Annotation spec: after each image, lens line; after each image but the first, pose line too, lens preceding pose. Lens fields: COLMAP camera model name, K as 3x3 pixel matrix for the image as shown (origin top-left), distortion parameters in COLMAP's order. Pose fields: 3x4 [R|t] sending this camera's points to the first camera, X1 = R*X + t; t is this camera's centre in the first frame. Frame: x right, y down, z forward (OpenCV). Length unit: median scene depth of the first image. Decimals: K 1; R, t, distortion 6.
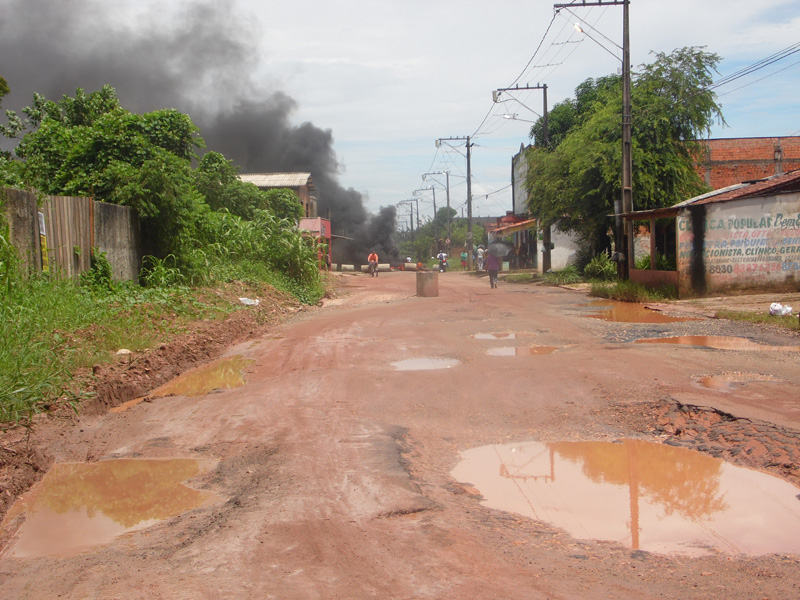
lens RADIAL K [[1484.9, 0, 416.6], [0, 1484.9, 290.9], [0, 0, 1]] dist [0.373333, 0.000000]
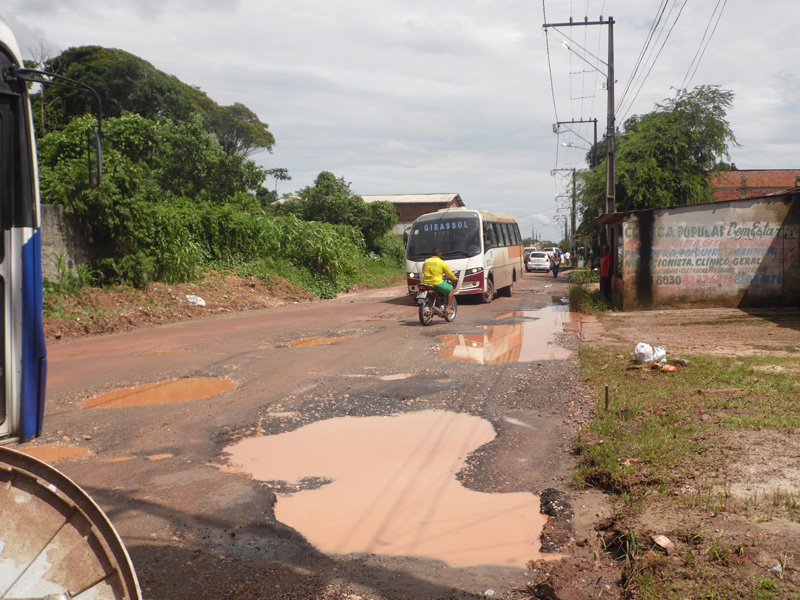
lens RADIAL K [[908.0, 0, 397.5], [0, 908.0, 296.3], [0, 0, 1]] dist [-0.071535, 0.000000]
pose [[0.976904, 0.030415, -0.211502, 0.156024], [-0.024819, 0.999269, 0.029066, -0.016392], [0.212231, -0.023146, 0.976945, 0.419009]]
